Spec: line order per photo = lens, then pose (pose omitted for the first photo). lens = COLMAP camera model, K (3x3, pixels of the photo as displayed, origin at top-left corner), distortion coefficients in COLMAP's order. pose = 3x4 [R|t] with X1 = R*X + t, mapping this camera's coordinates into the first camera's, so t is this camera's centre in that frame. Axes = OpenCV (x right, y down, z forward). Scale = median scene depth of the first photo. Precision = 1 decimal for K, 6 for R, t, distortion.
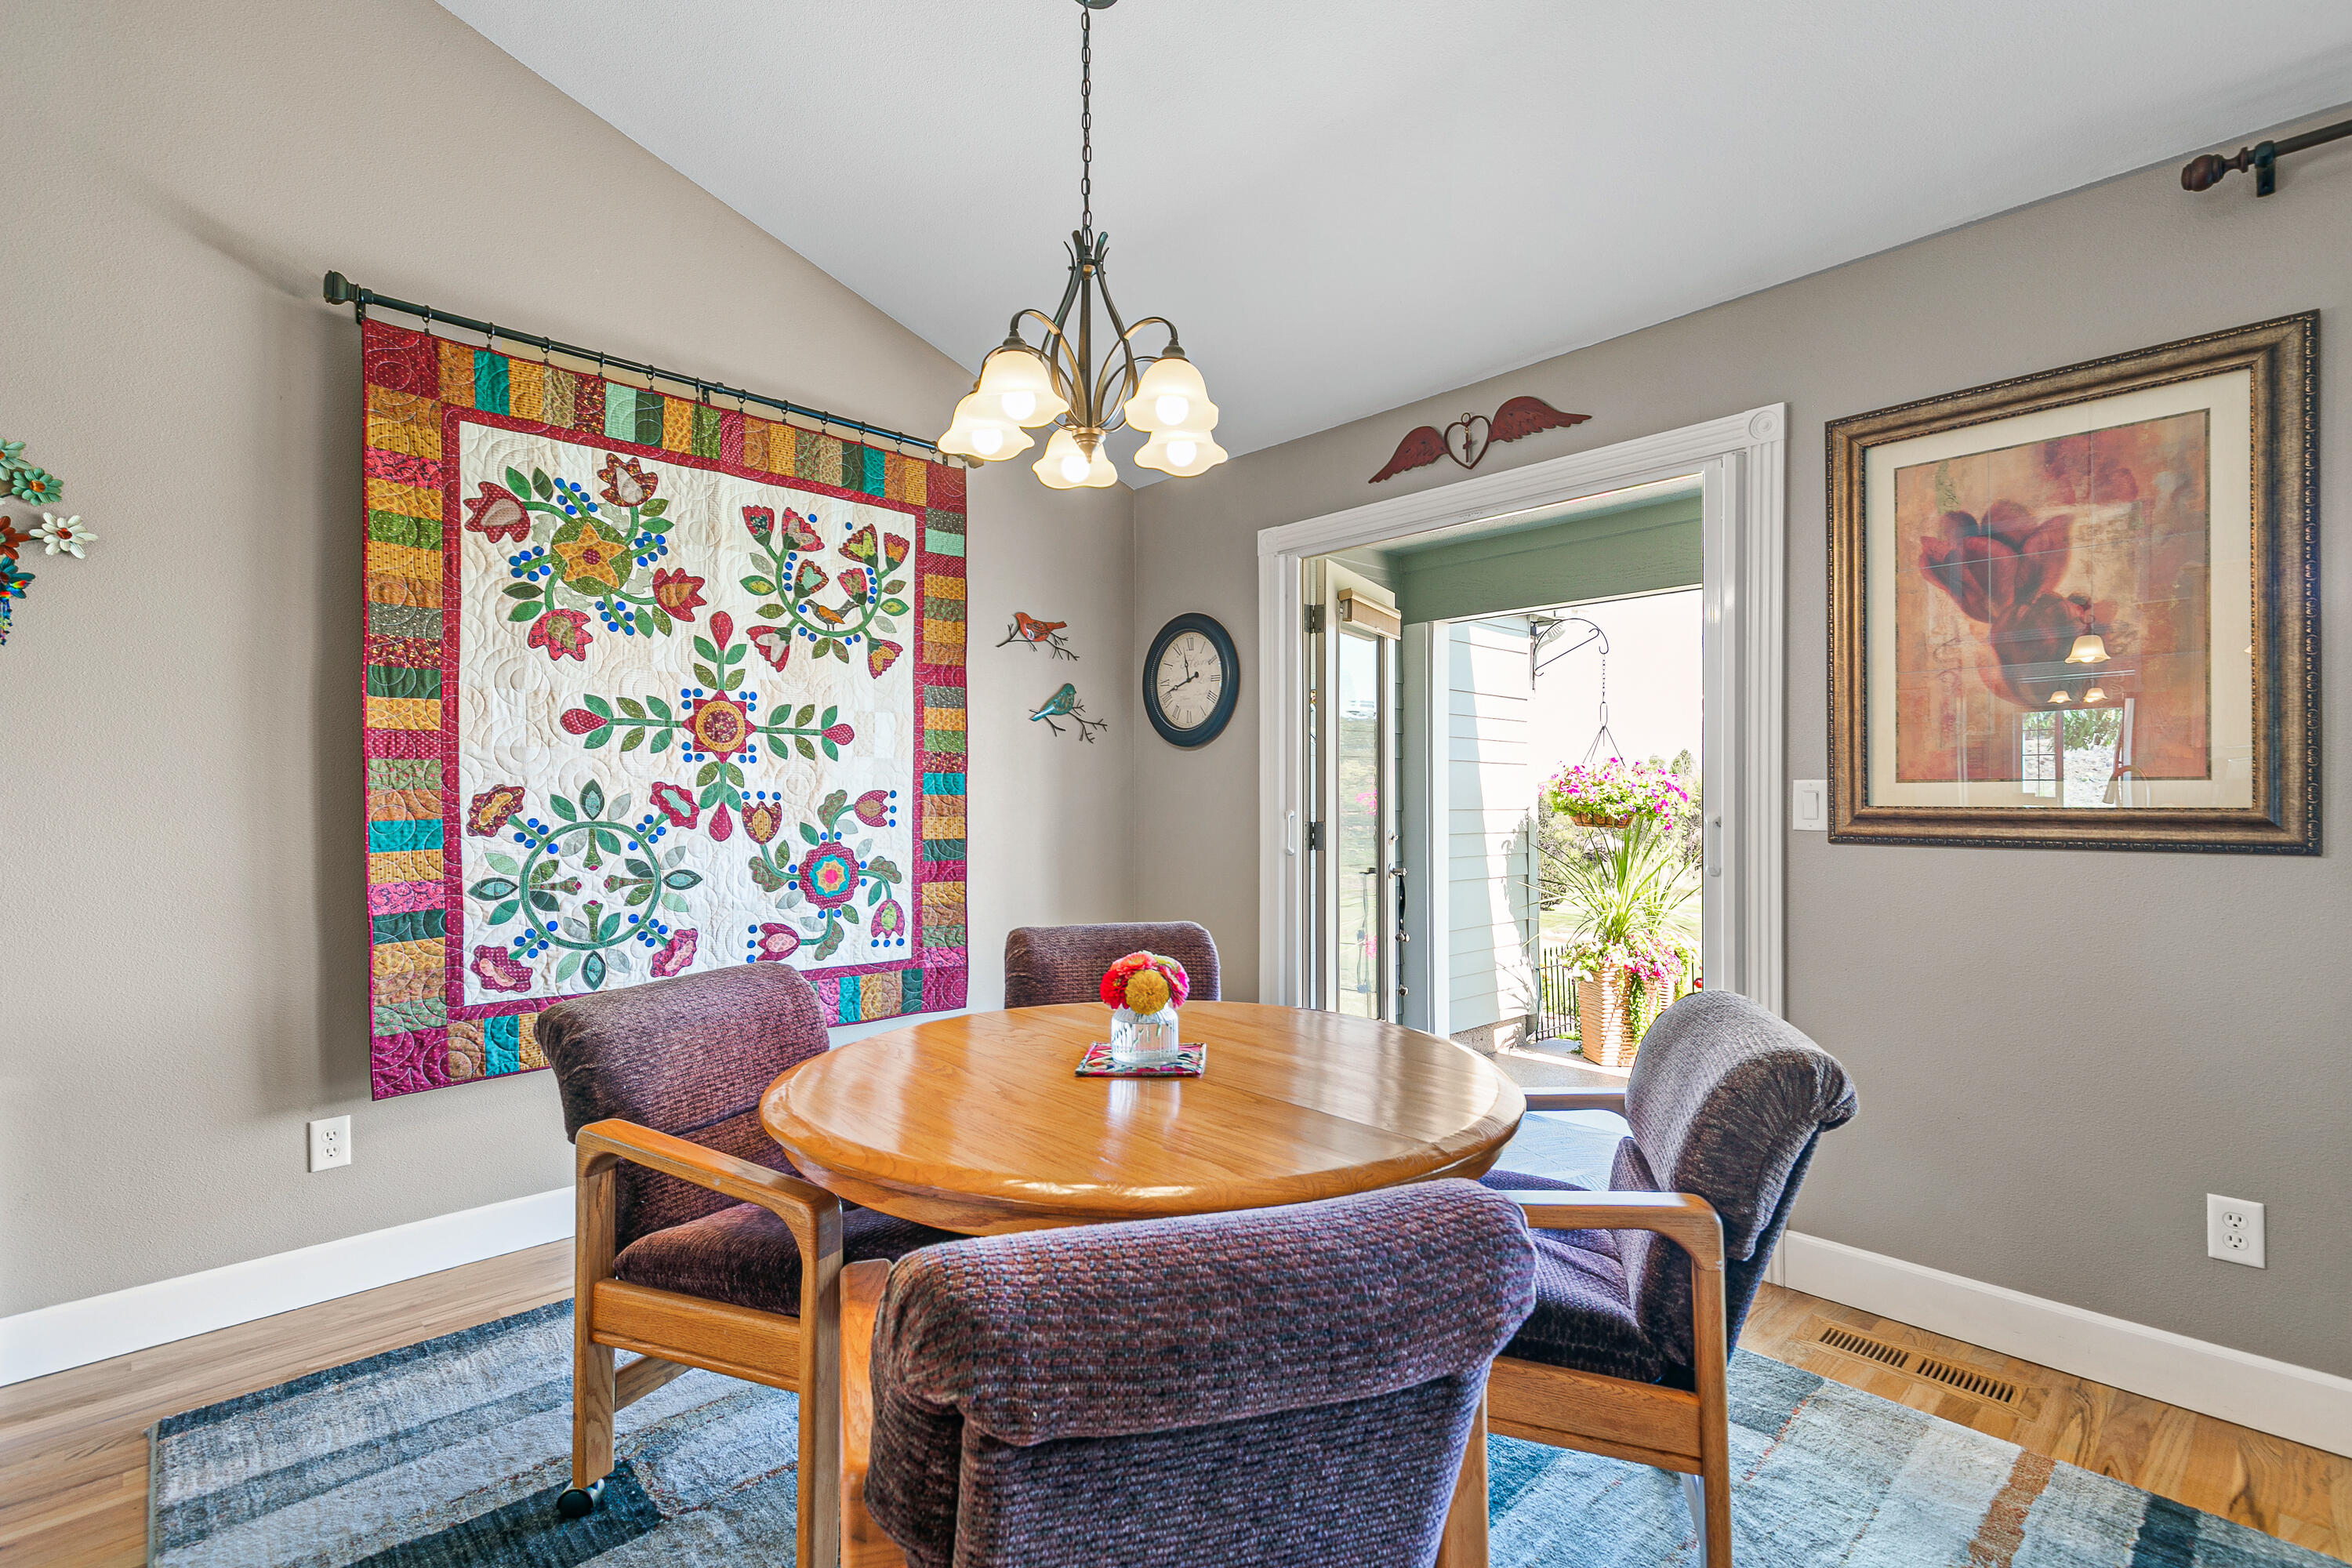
lens RADIAL K [[1082.2, 0, 1179.0], [0, 1082.2, 791.8], [0, 0, 1]] dist [0.005905, 0.000546]
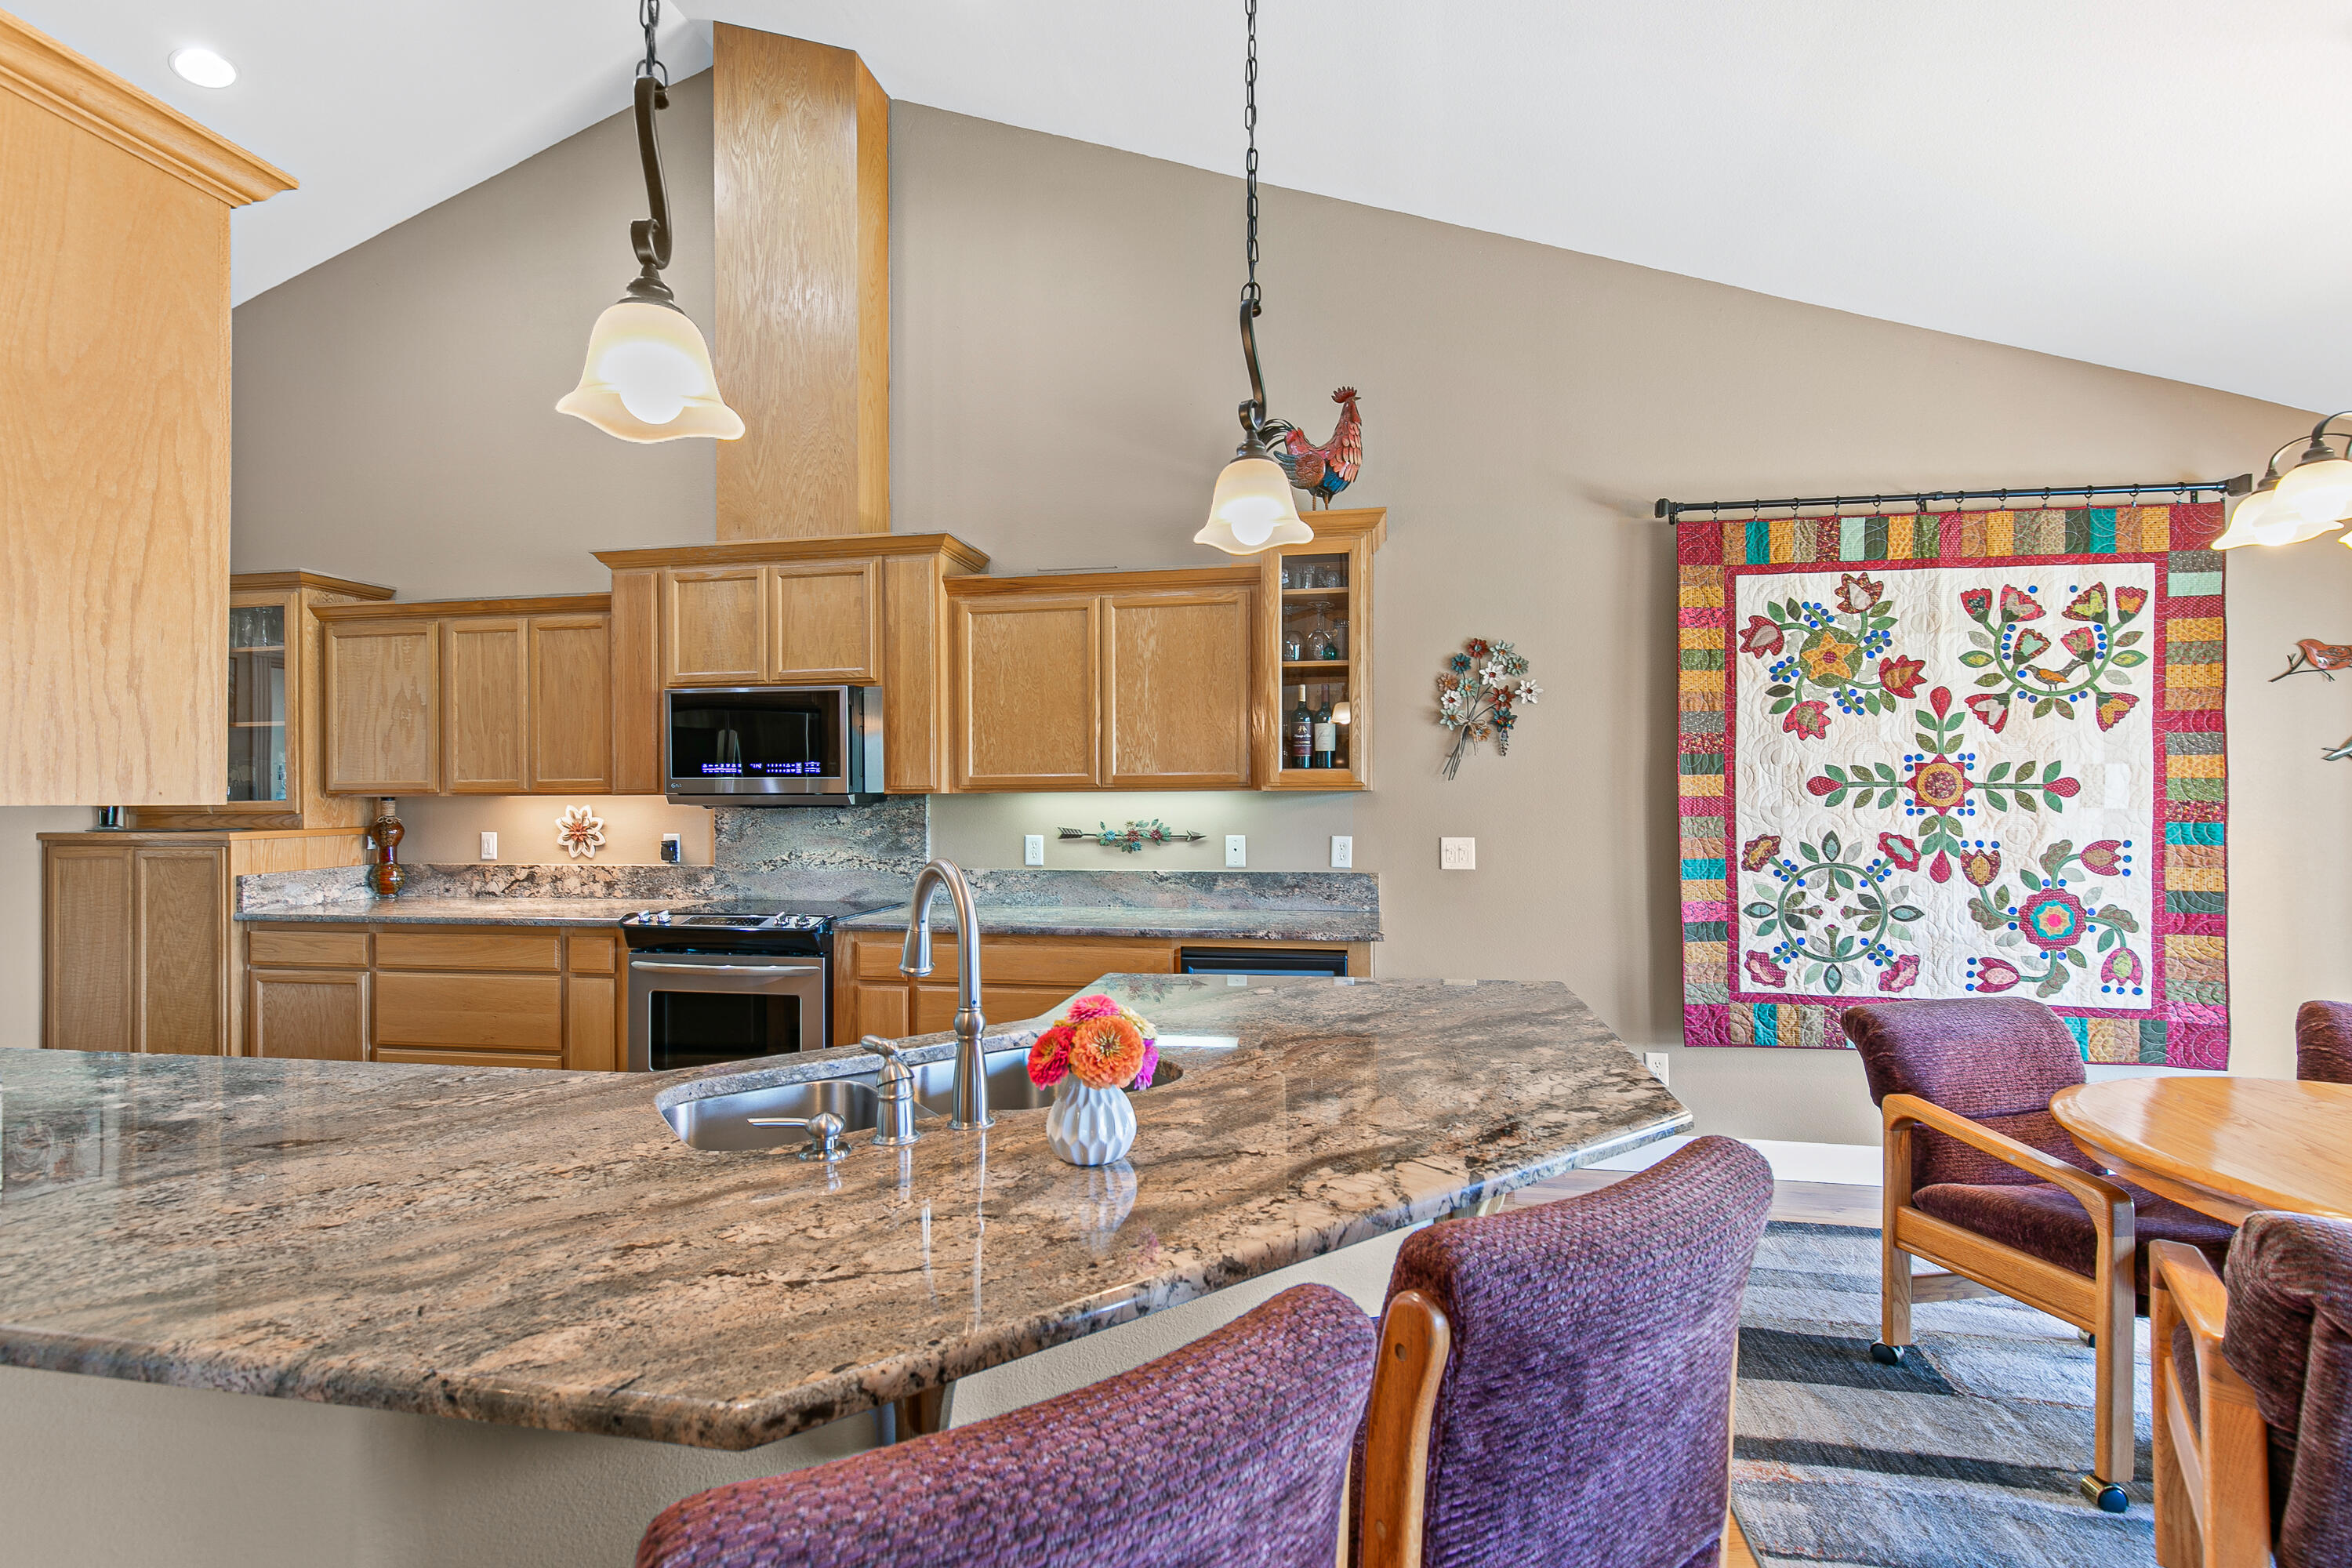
lens RADIAL K [[1060.0, 0, 1185.7], [0, 1060.0, 787.5], [0, 0, 1]] dist [0.011820, -0.003842]
pose [[0.588829, -0.002784, -0.808253, 0.030469], [0.002012, 0.999996, -0.001979, -0.064121], [0.808255, -0.000461, 0.588832, -0.379865]]
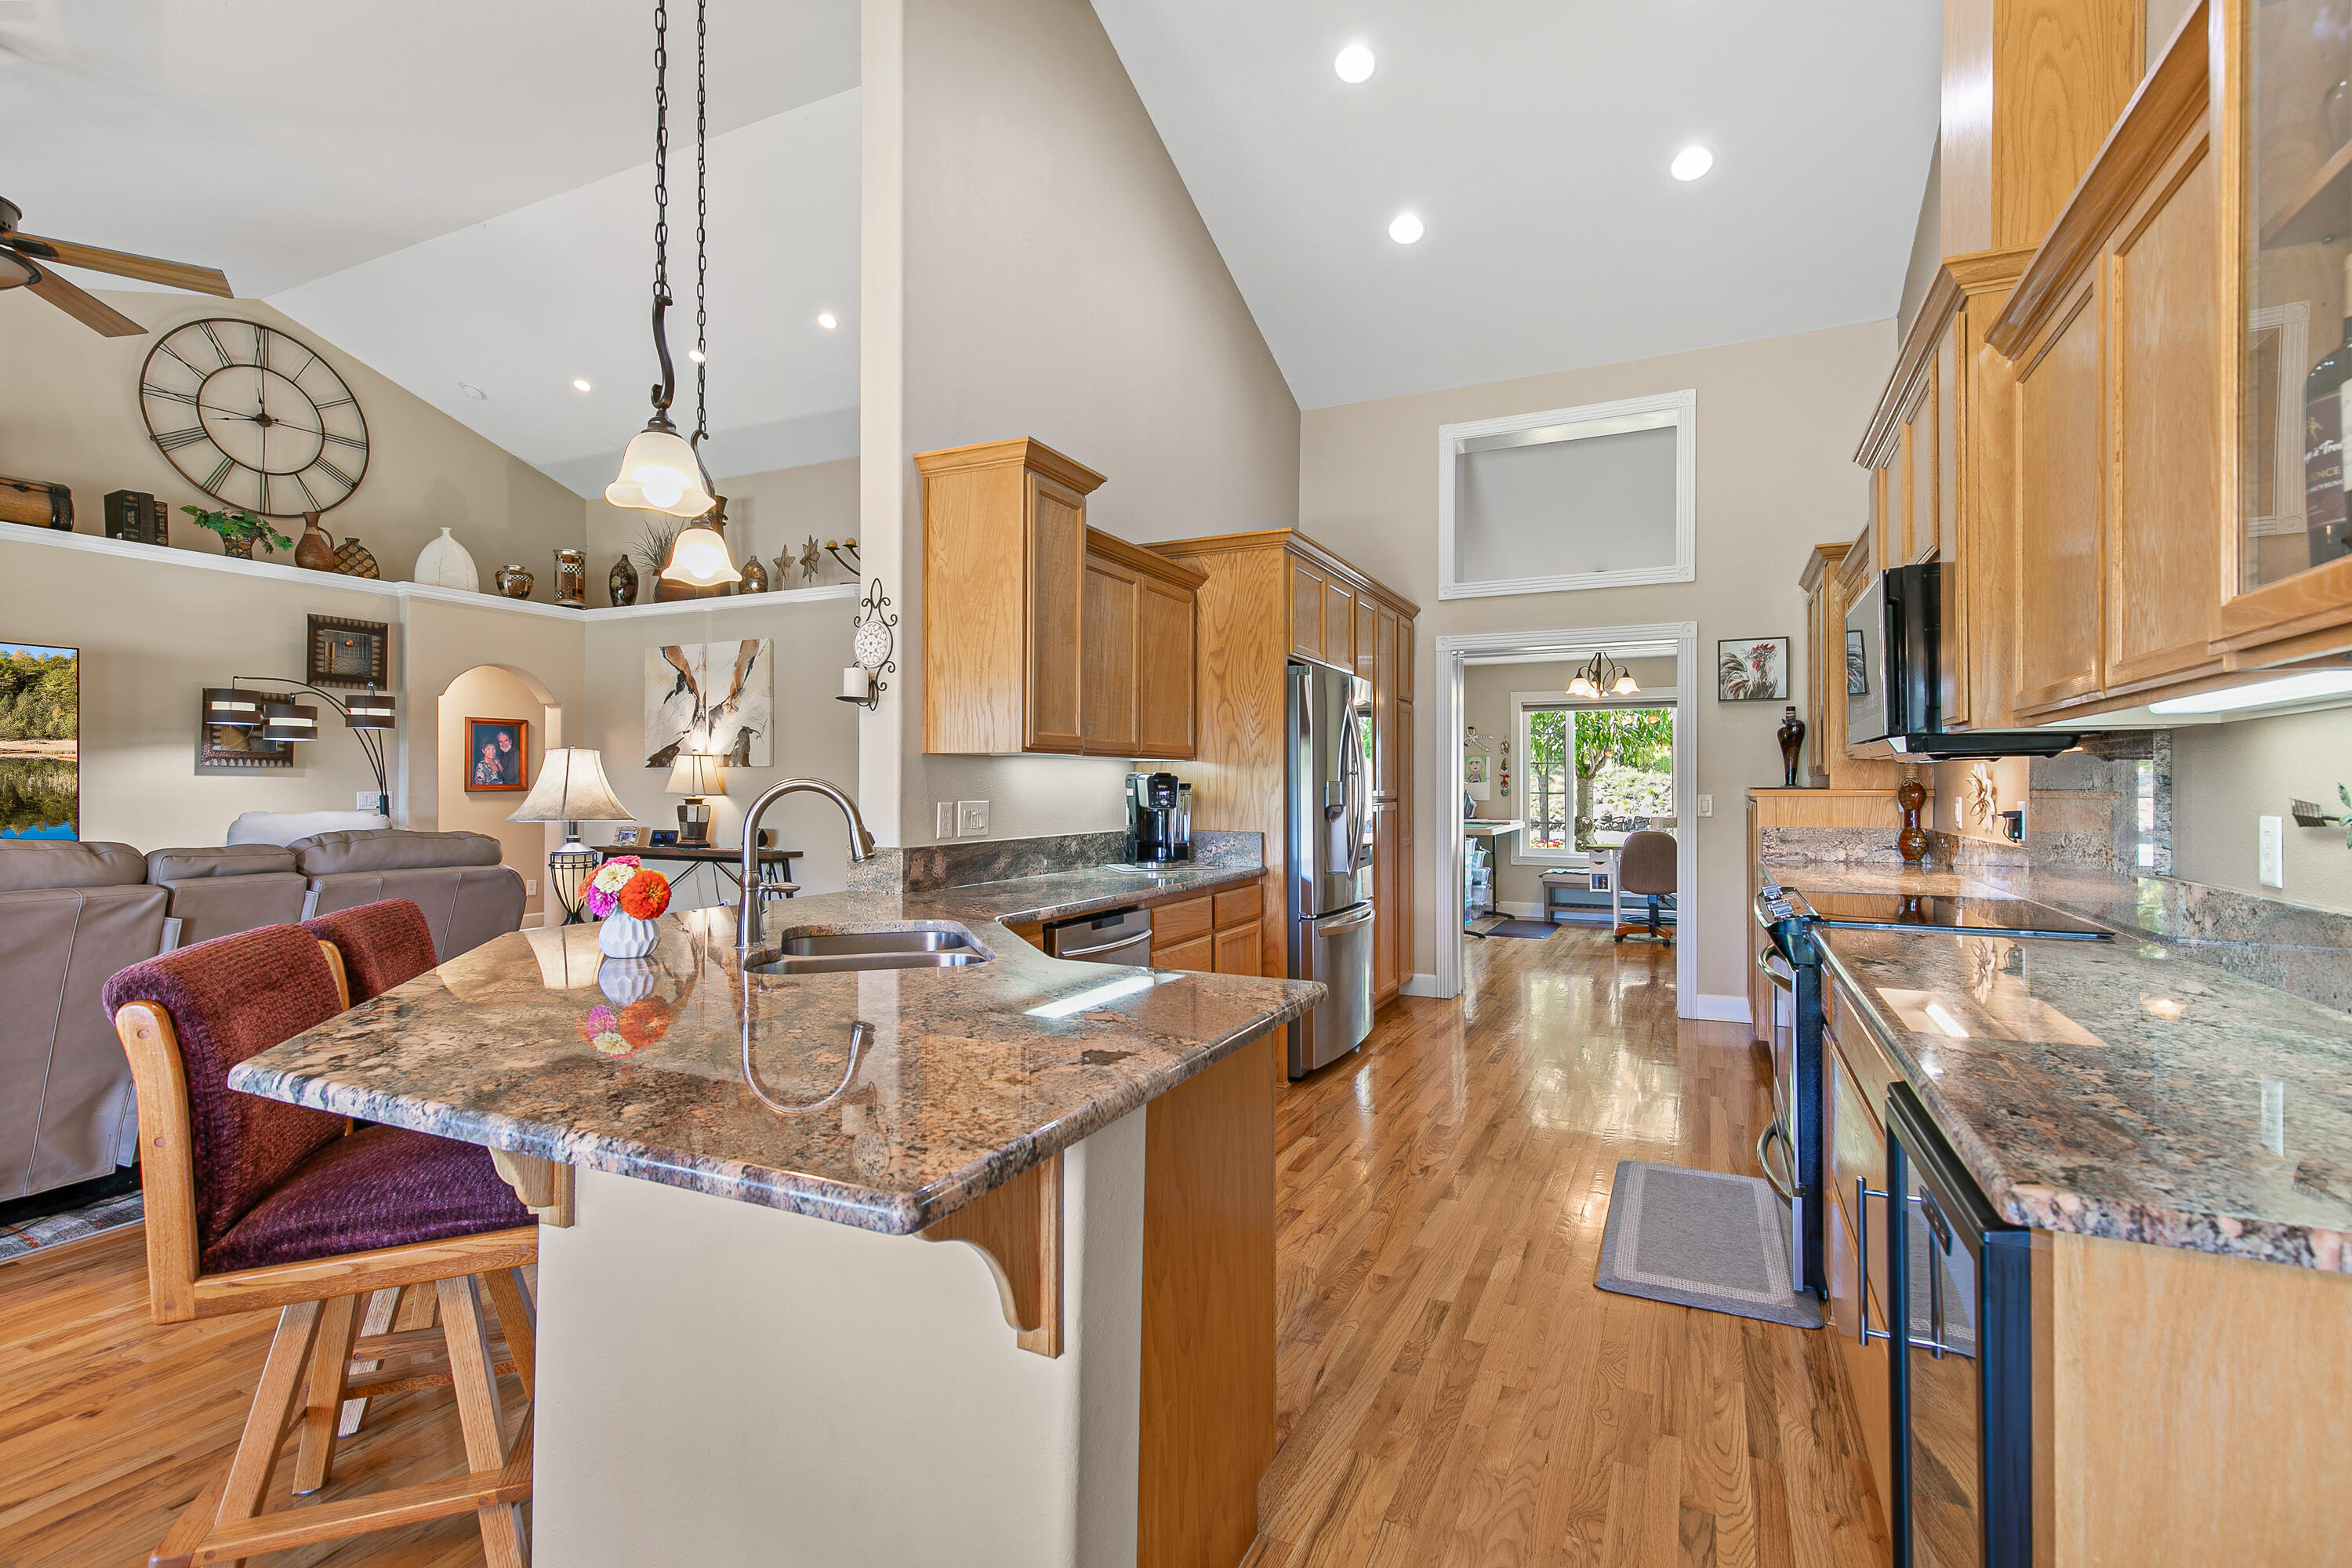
lens RADIAL K [[1082.2, 0, 1179.0], [0, 1082.2, 791.8], [0, 0, 1]] dist [0.005905, 0.000546]
pose [[-0.935634, 0.006118, -0.352918, -0.467910], [0.003391, 0.999959, 0.008347, -0.021452], [0.352955, 0.006613, -0.935617, 0.745523]]
